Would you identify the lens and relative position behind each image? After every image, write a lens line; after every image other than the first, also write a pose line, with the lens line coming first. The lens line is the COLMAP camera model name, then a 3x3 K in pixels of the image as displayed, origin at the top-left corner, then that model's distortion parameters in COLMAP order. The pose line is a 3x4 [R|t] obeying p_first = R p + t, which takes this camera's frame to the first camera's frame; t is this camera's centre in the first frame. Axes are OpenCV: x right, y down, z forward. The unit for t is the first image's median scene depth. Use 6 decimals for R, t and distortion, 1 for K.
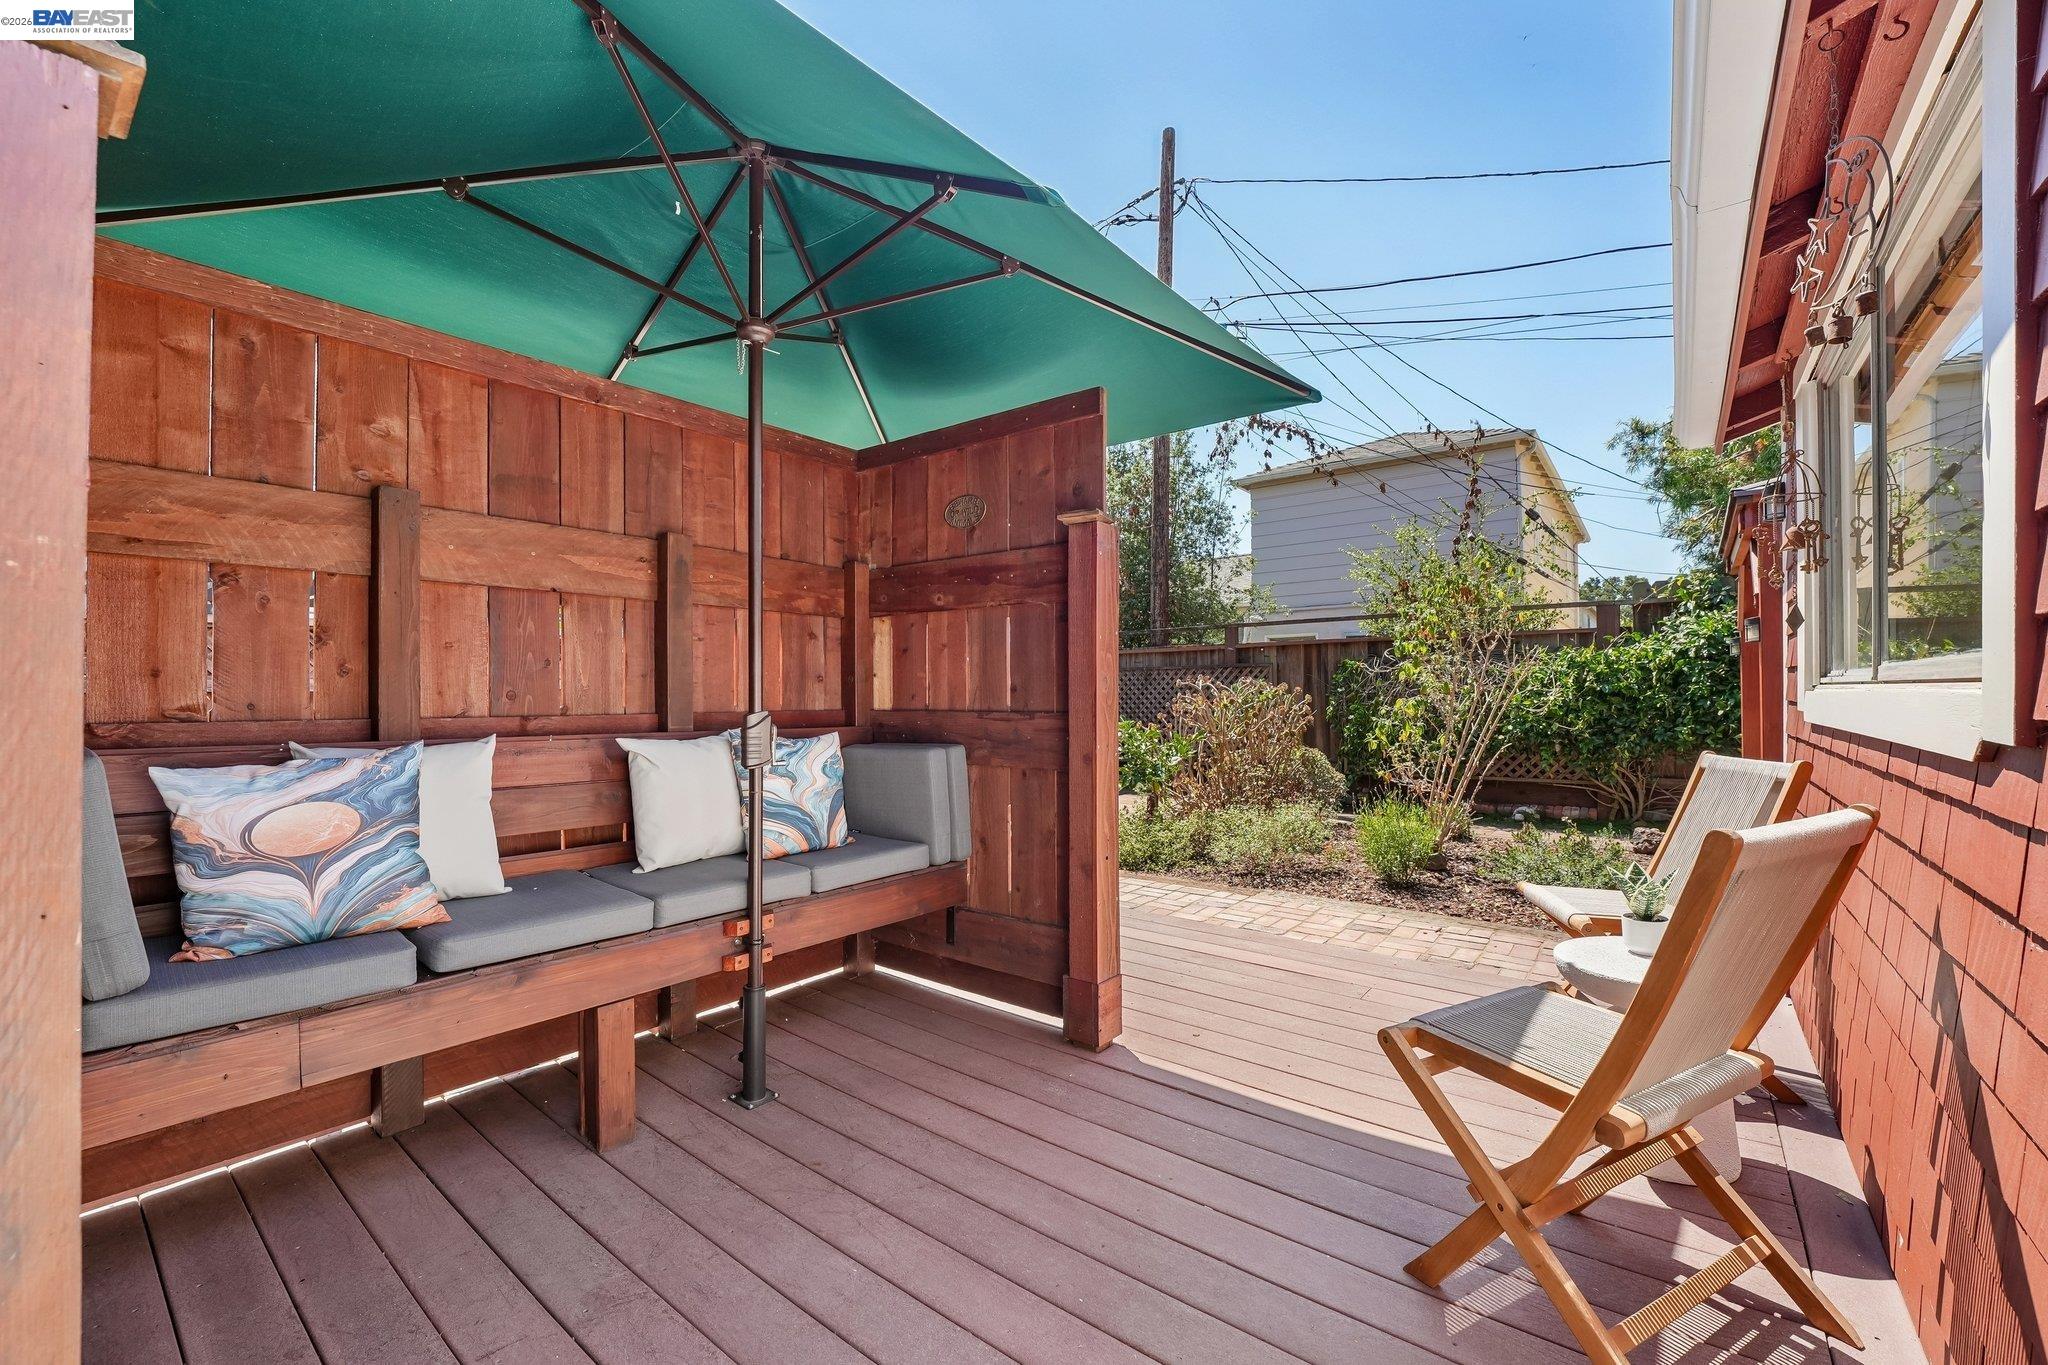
lens RADIAL K [[826.4, 0, 1020.5], [0, 826.4, 685.5], [0, 0, 1]] dist [0.000181, -0.000058]
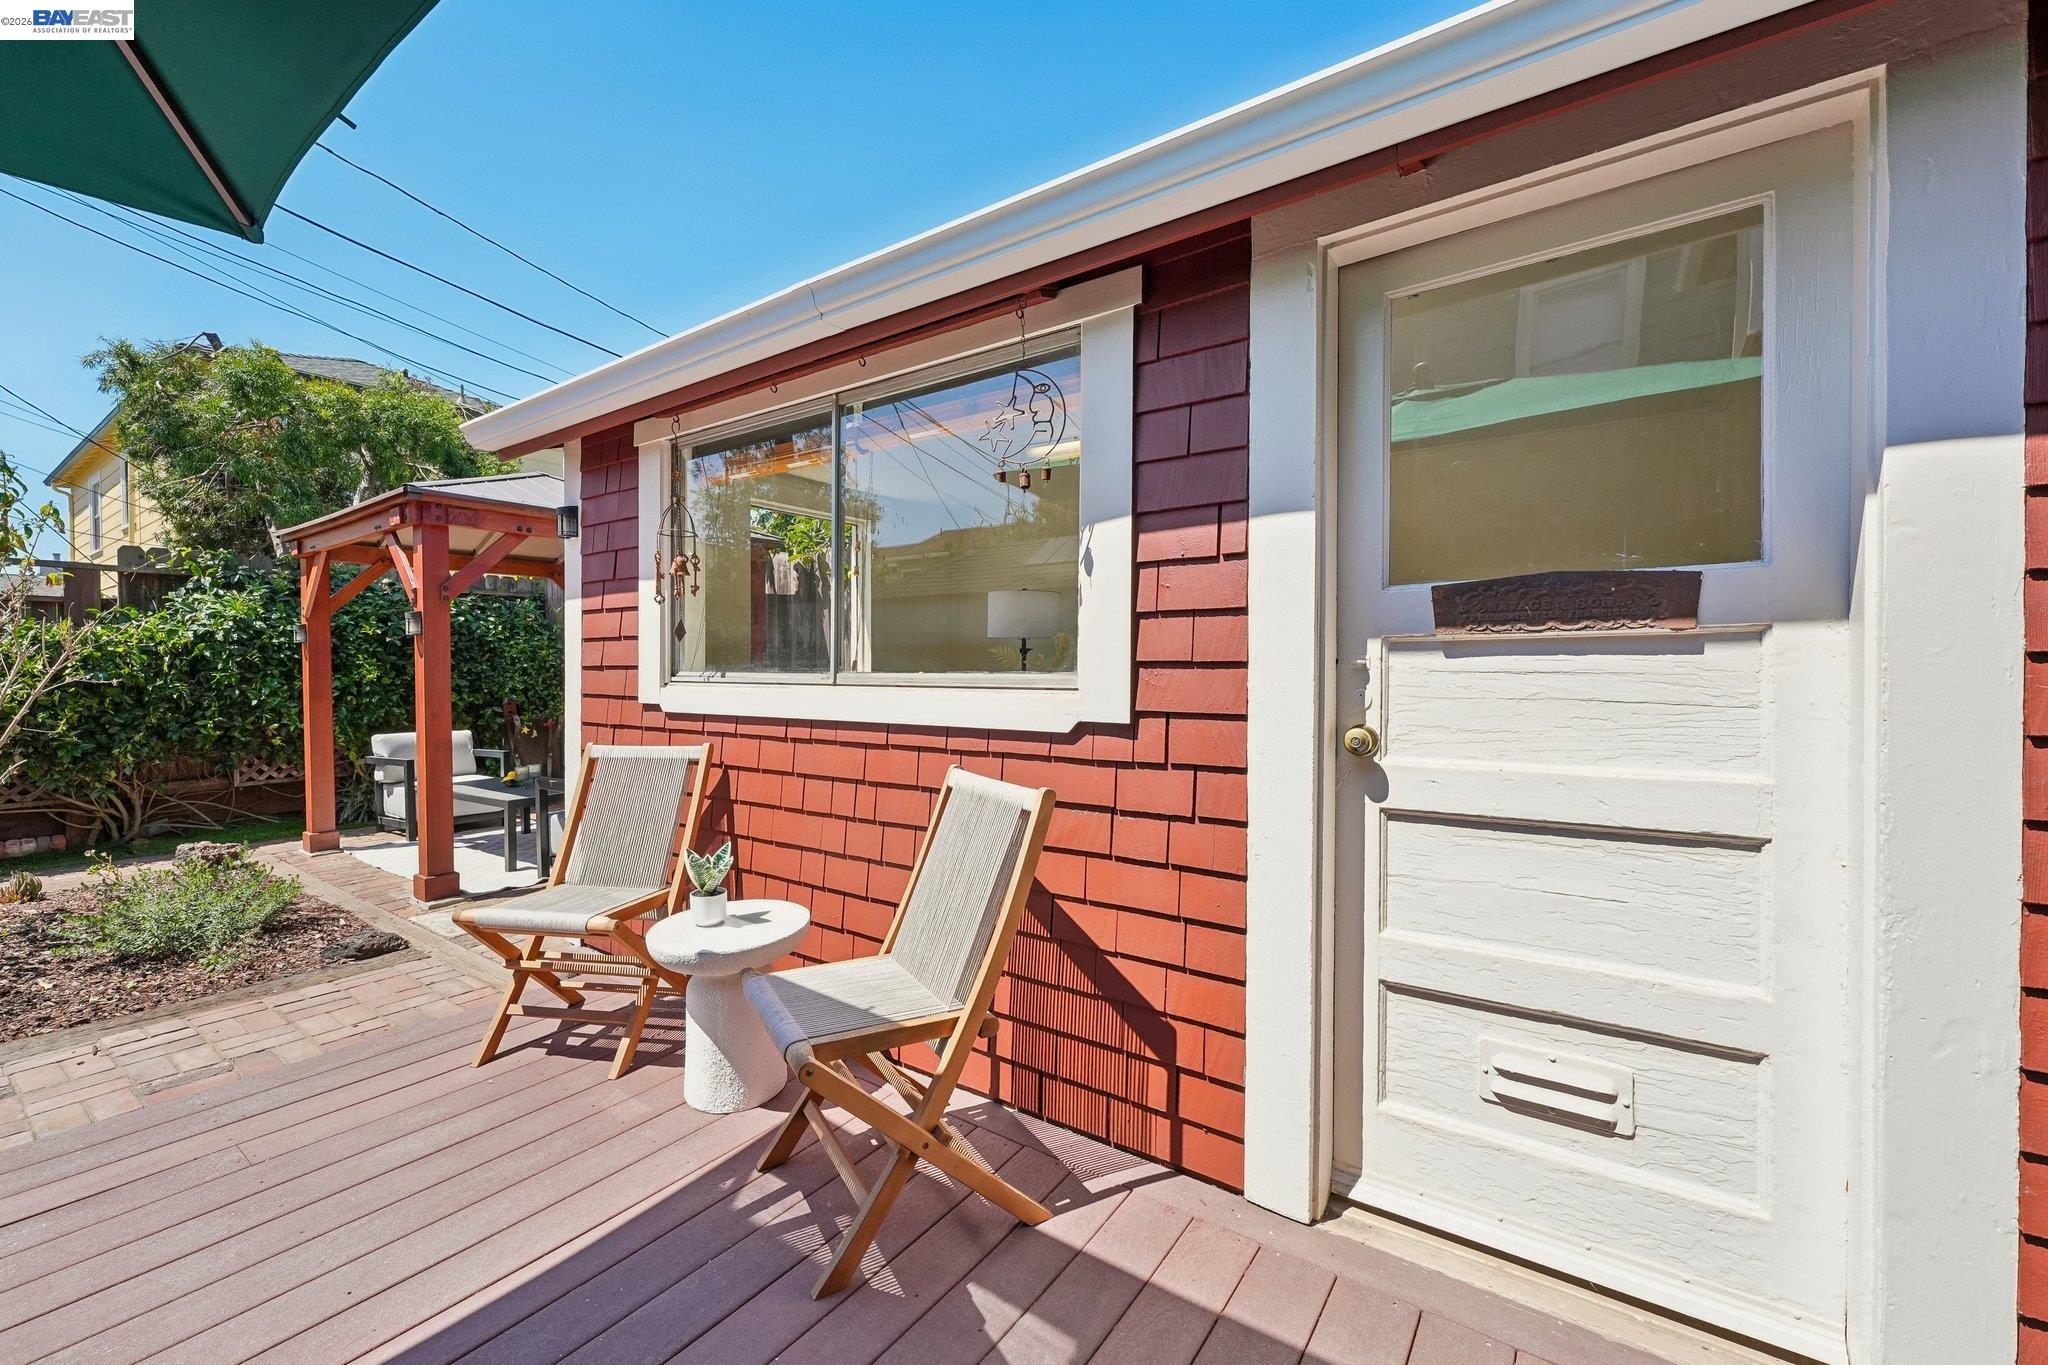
lens RADIAL K [[826.4, 0, 1019.5], [0, 826.4, 684.2], [0, 0, 1]] dist [0.000181, -0.000058]
pose [[-0.045173, -0.019160, 0.998795, -0.111563], [-0.003992, 0.999812, 0.018999, -0.008323], [-0.998971, -0.003129, -0.045241, 0.175910]]
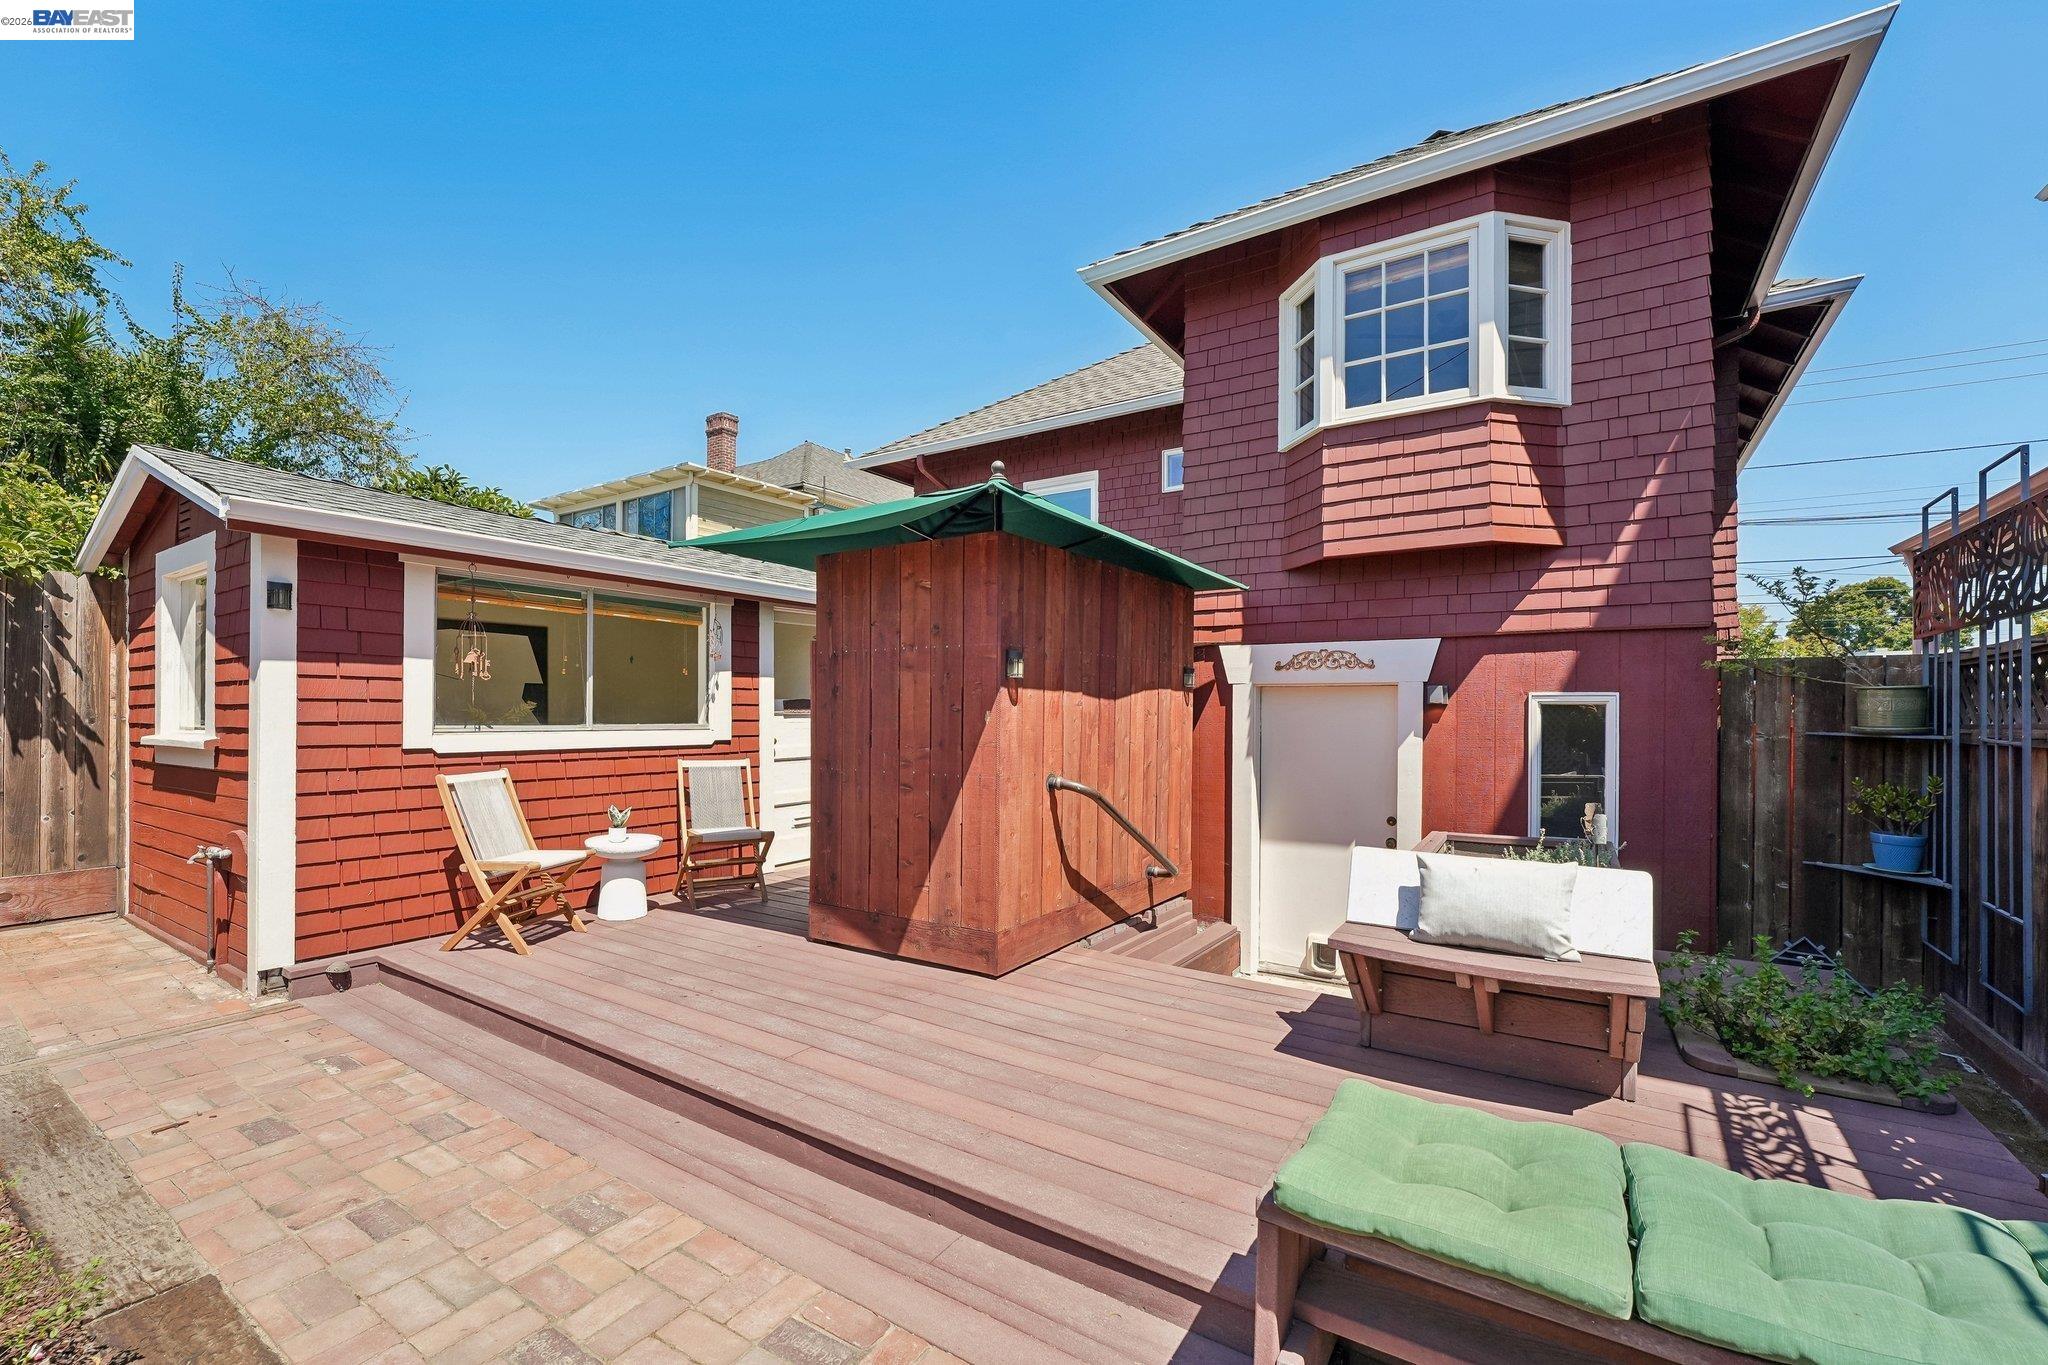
lens RADIAL K [[826.4, 0, 1038.8], [0, 826.4, 713.7], [0, 0, 1]] dist [0.000181, -0.000058]
pose [[-0.994828, -0.003127, -0.101527, -0.065009], [-0.002455, 0.999974, -0.006745, -0.011572], [0.101546, -0.006461, -0.994810, 0.983538]]
